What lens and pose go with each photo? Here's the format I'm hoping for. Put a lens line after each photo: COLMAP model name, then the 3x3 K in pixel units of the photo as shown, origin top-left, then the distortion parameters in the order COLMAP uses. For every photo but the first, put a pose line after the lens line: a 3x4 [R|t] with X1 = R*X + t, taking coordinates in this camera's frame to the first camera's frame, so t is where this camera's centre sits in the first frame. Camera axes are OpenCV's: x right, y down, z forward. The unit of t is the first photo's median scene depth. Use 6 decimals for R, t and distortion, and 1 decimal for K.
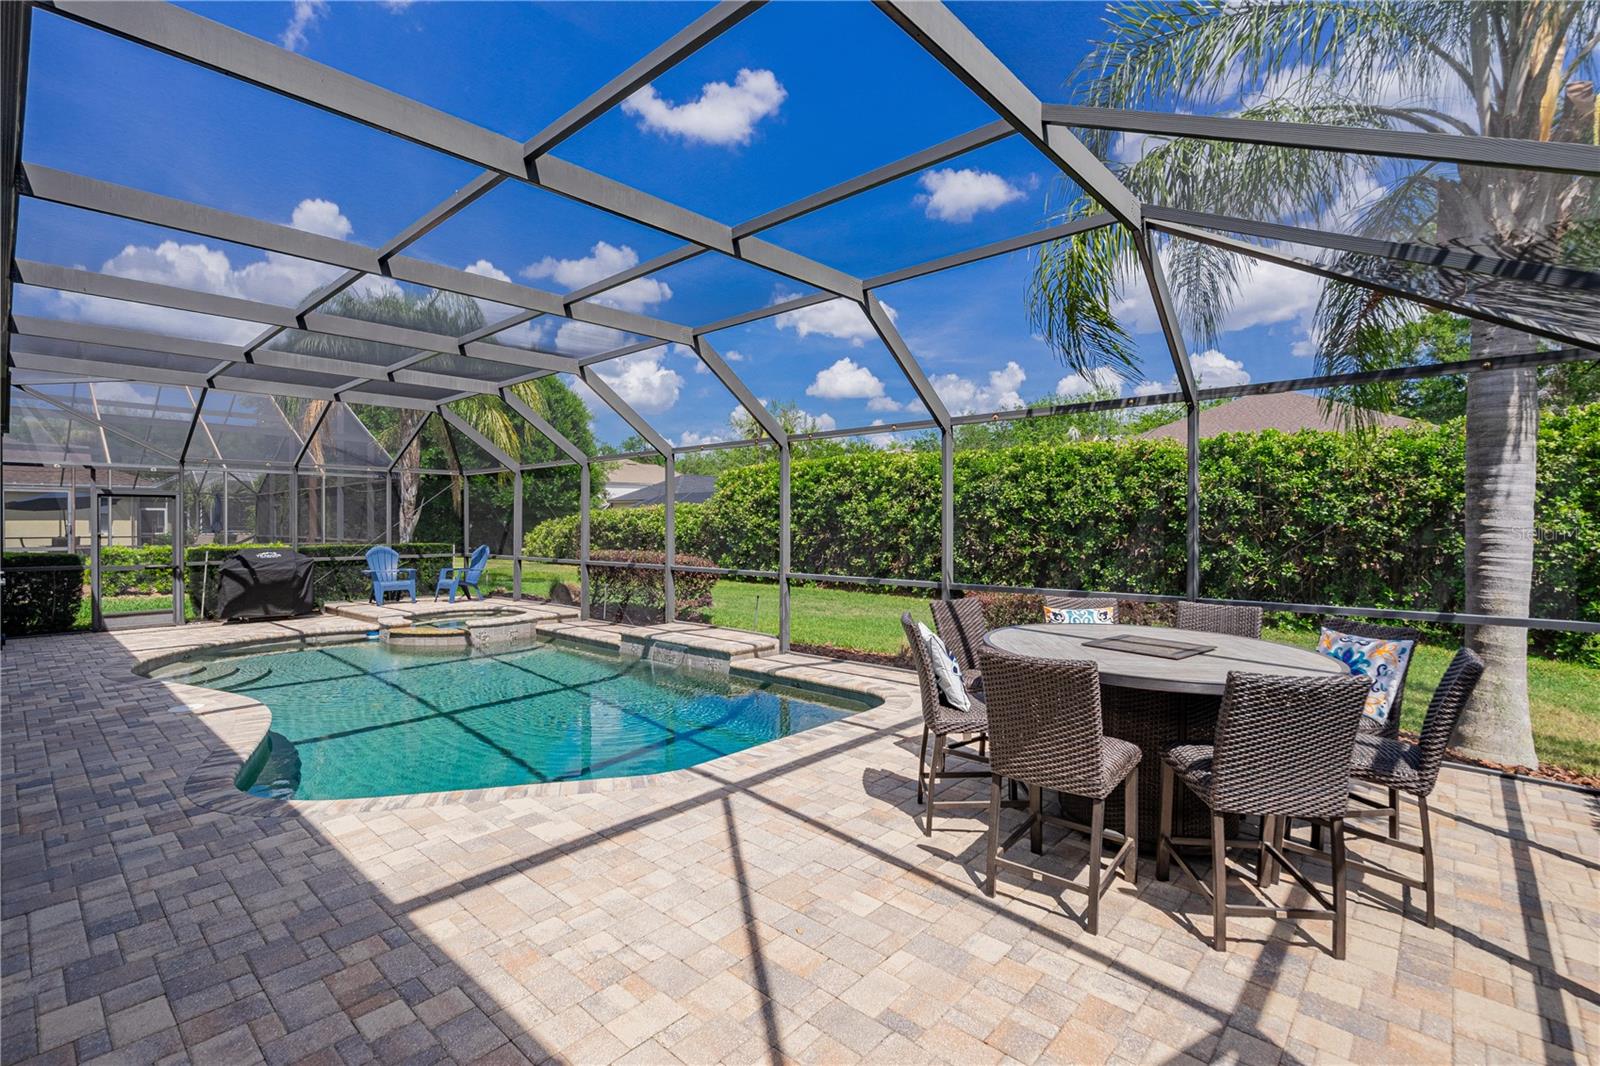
lens RADIAL K [[735.9, 0, 763.9], [0, 735.9, 530.4], [0, 0, 1]] dist [-0.004792, -0.000637]
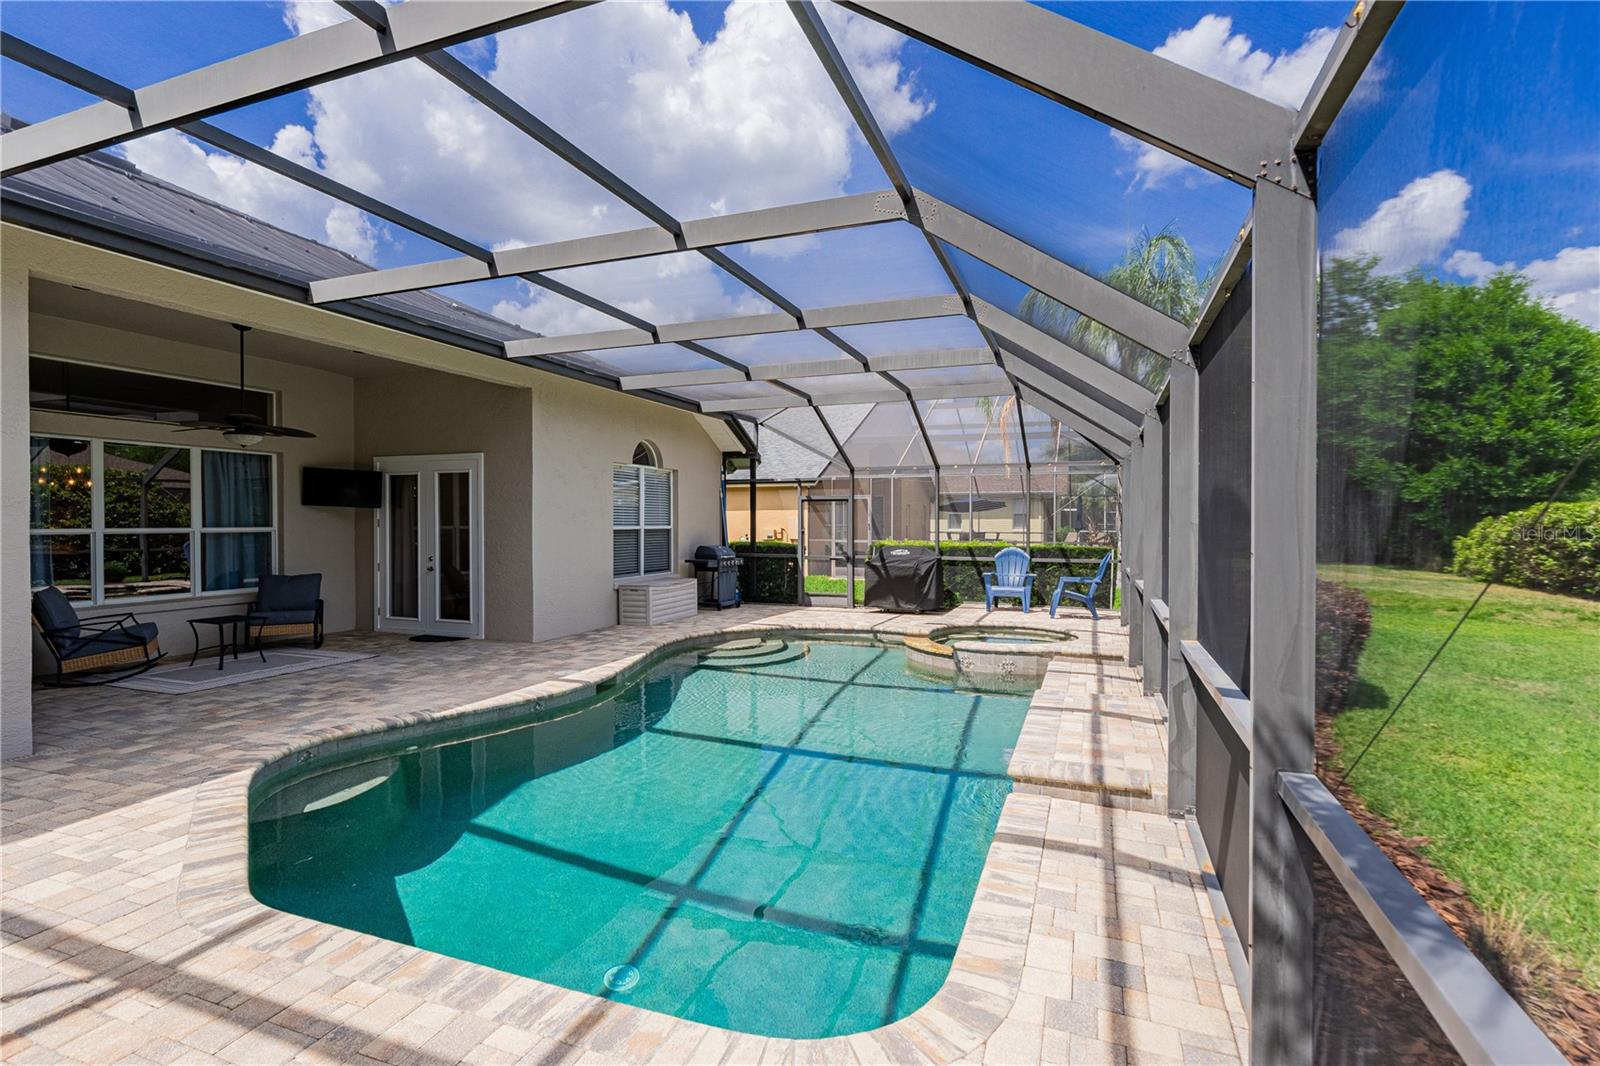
lens RADIAL K [[733.8, 0, 793.1], [0, 733.8, 535.8], [0, 0, 1]] dist [0.003127, -0.000436]
pose [[0.387141, 0.019280, -0.921819, 0.223086], [-0.011578, 0.999804, 0.016048, -0.004689], [0.921948, 0.004460, 0.387288, 0.400467]]
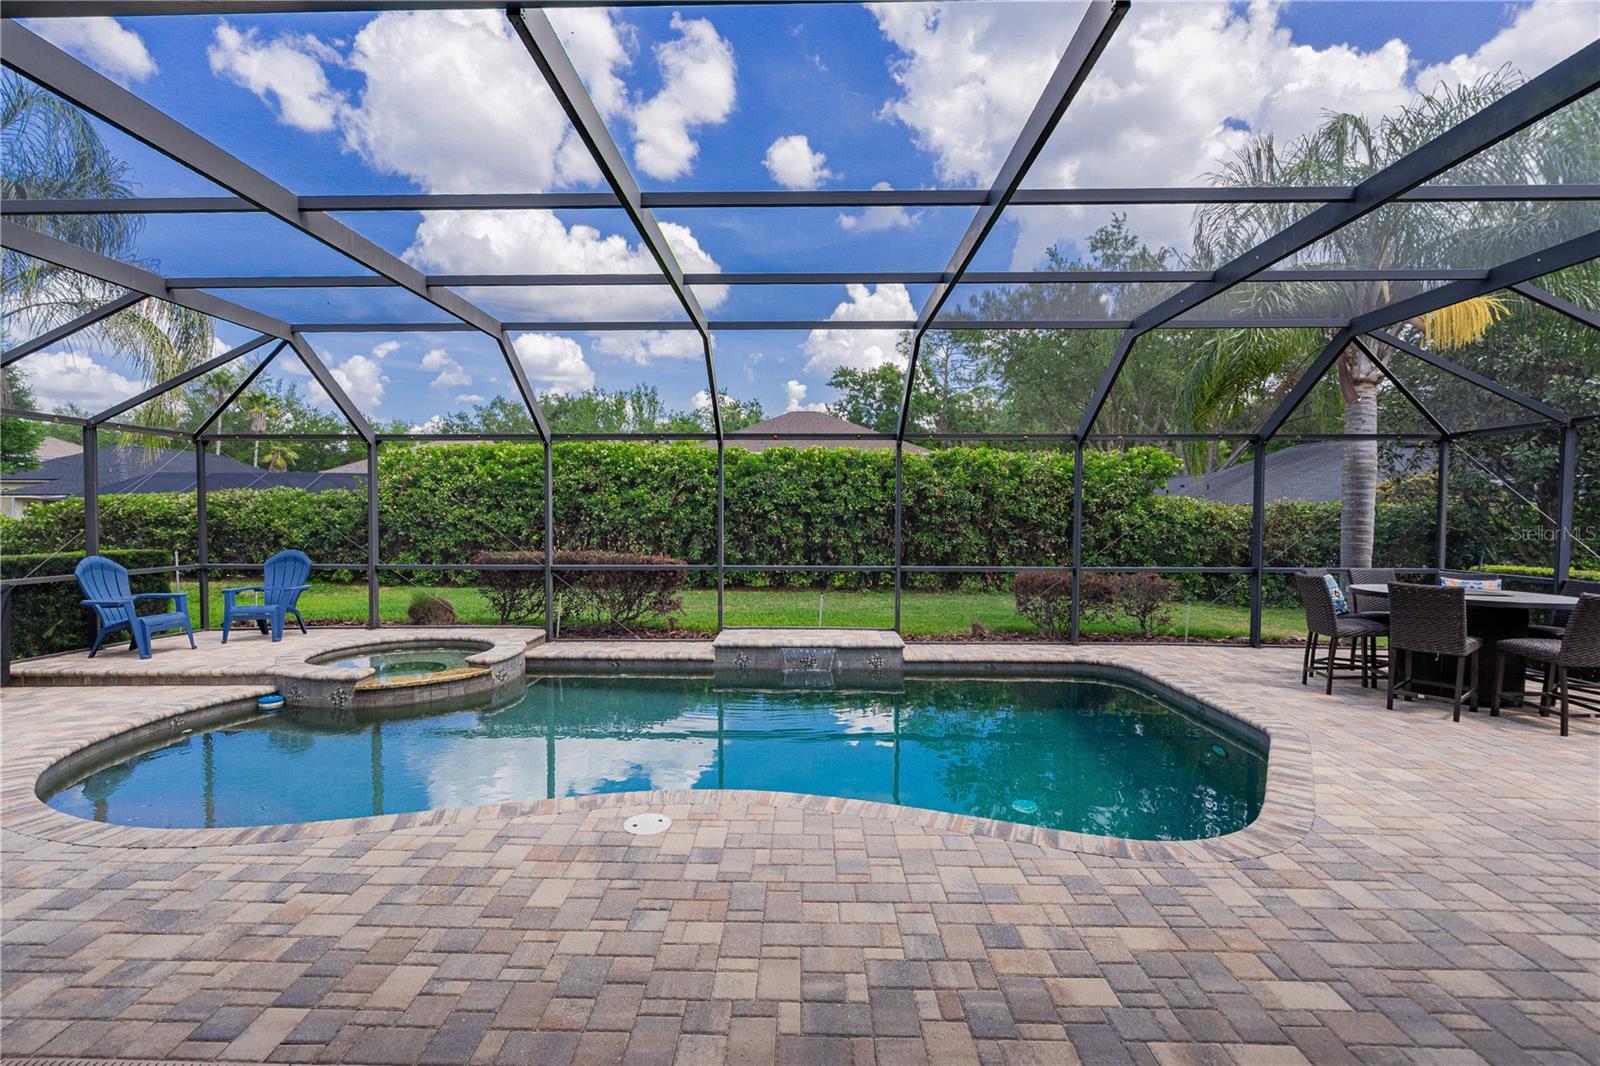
lens RADIAL K [[733.8, 0, 793.1], [0, 733.8, 535.8], [0, 0, 1]] dist [0.003127, -0.000436]
pose [[0.744026, -0.017575, 0.667920, -0.506701], [0.004061, 0.999754, 0.021784, -0.005880], [-0.668139, -0.013495, 0.743914, 0.211609]]
